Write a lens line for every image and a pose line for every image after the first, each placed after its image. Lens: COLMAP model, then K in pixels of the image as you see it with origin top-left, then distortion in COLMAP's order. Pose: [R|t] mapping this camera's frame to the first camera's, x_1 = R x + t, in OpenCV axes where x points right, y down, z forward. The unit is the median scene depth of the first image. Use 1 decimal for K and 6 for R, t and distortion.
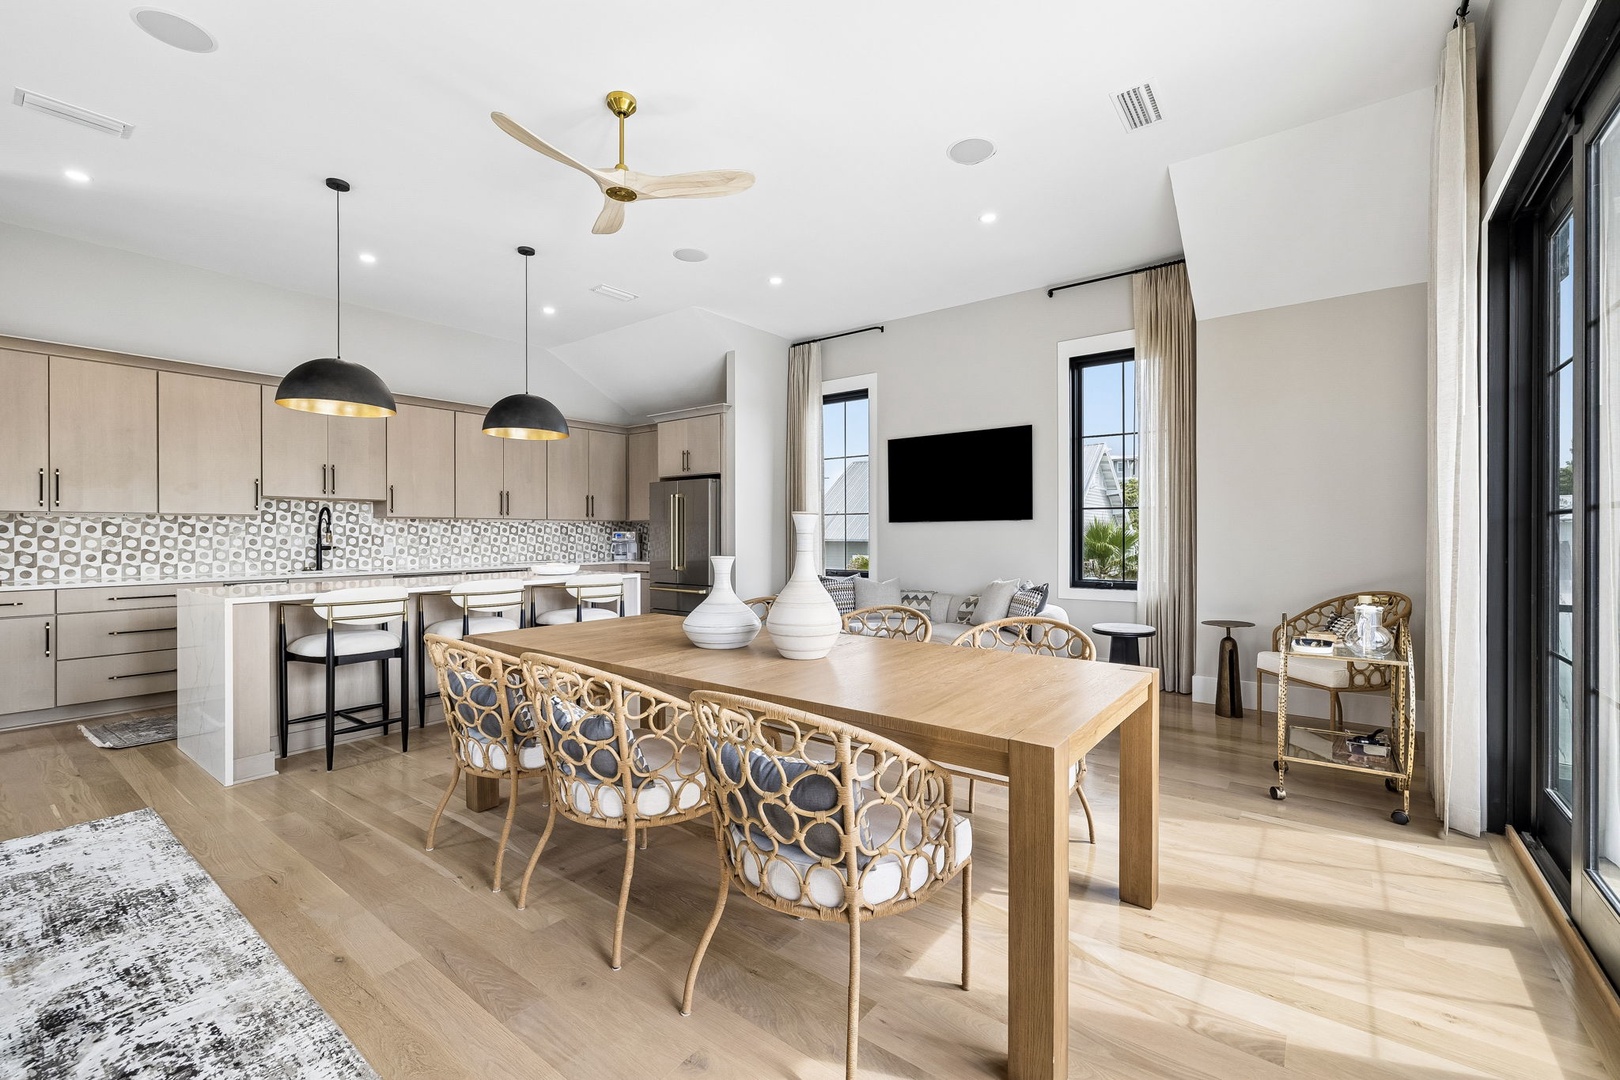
lens RADIAL K [[682.5, 0, 798.7], [0, 682.5, 546.5], [0, 0, 1]] dist [0.001846, 0.000666]
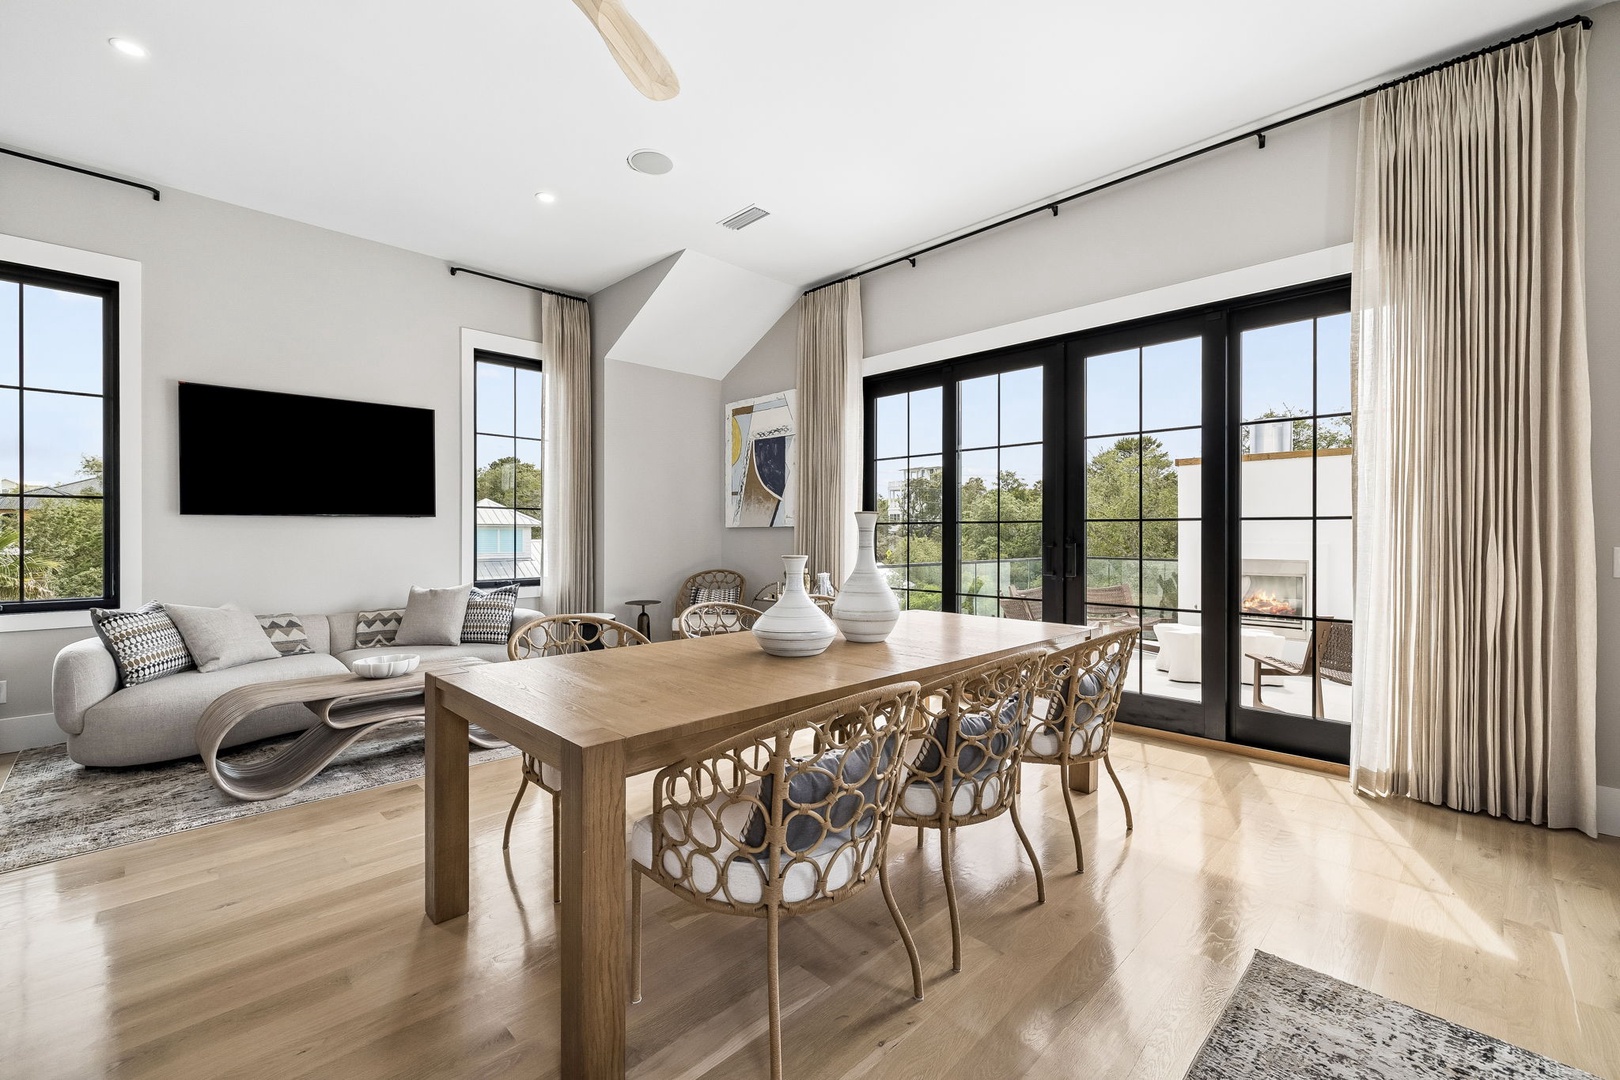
lens RADIAL K [[682.5, 0, 815.8], [0, 682.5, 534.1], [0, 0, 1]] dist [0.001846, 0.000666]
pose [[0.128124, -0.000842, 0.991758, -0.494929], [0.019449, 0.999809, -0.001664, -0.005800], [-0.991567, 0.019502, 0.128116, 0.417344]]
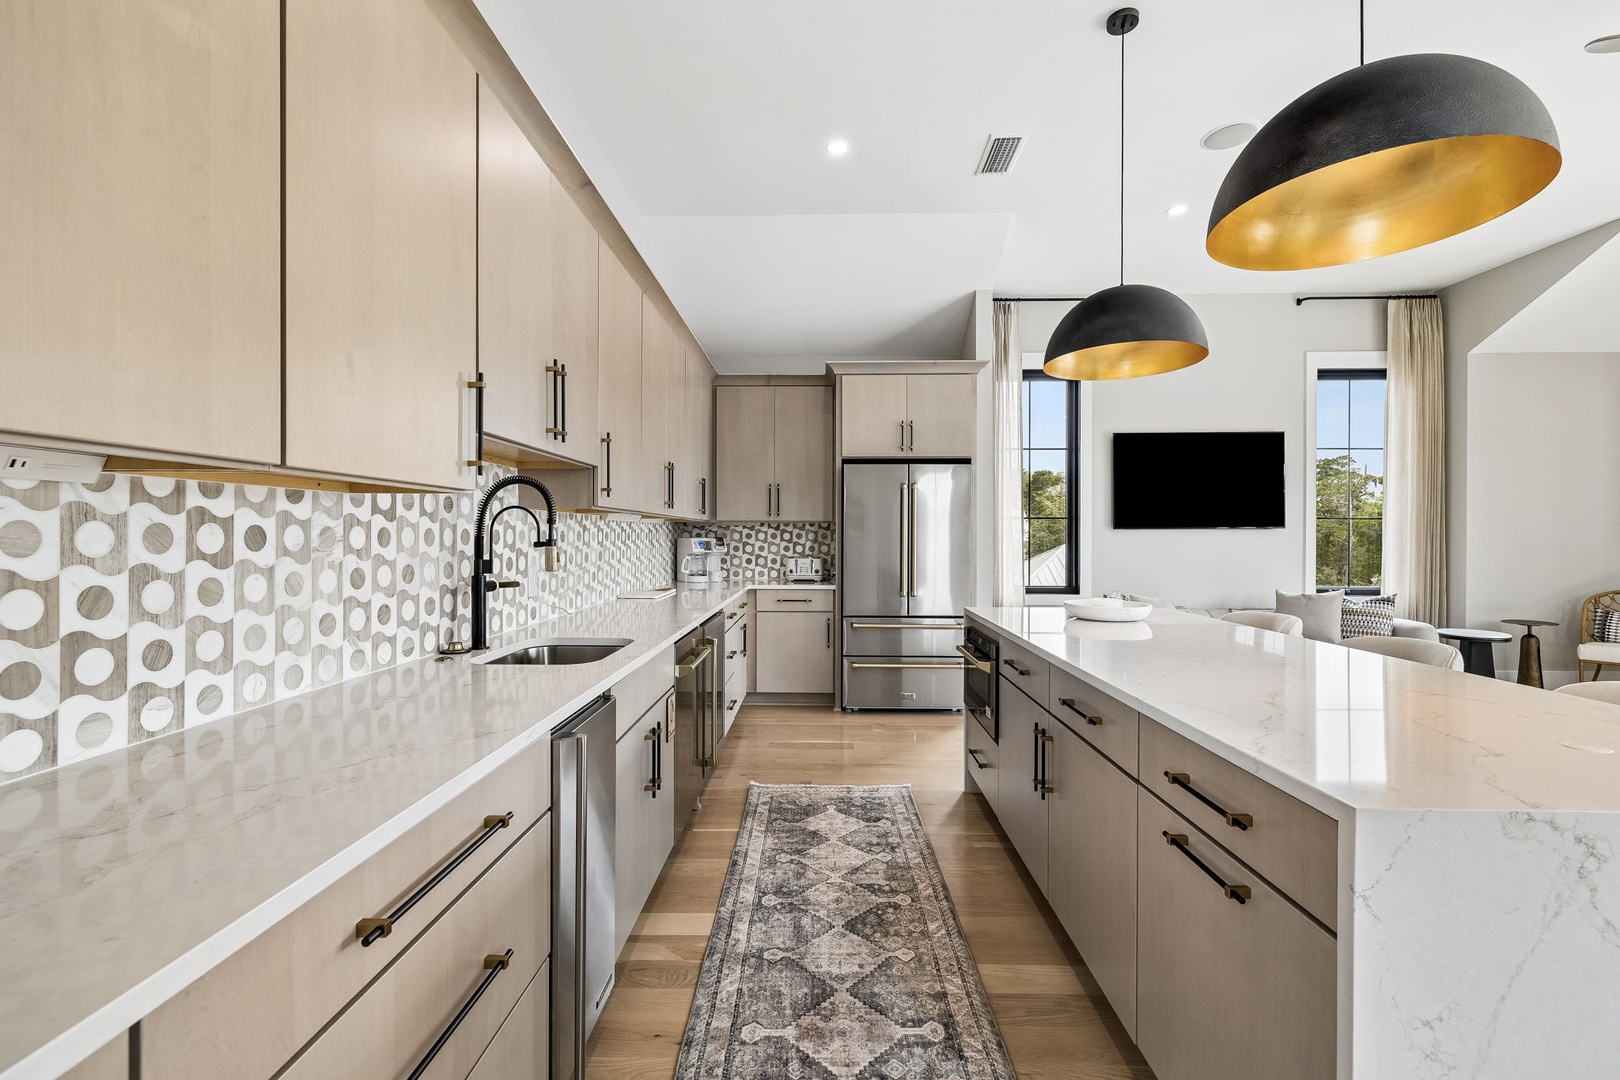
lens RADIAL K [[682.5, 0, 810.9], [0, 682.5, 534.8], [0, 0, 1]] dist [0.001846, 0.000666]
pose [[0.809141, 0.003358, 0.587605, -0.818372], [0.009903, 0.999764, -0.019351, -0.017934], [-0.587532, 0.021477, 0.808916, 0.637377]]
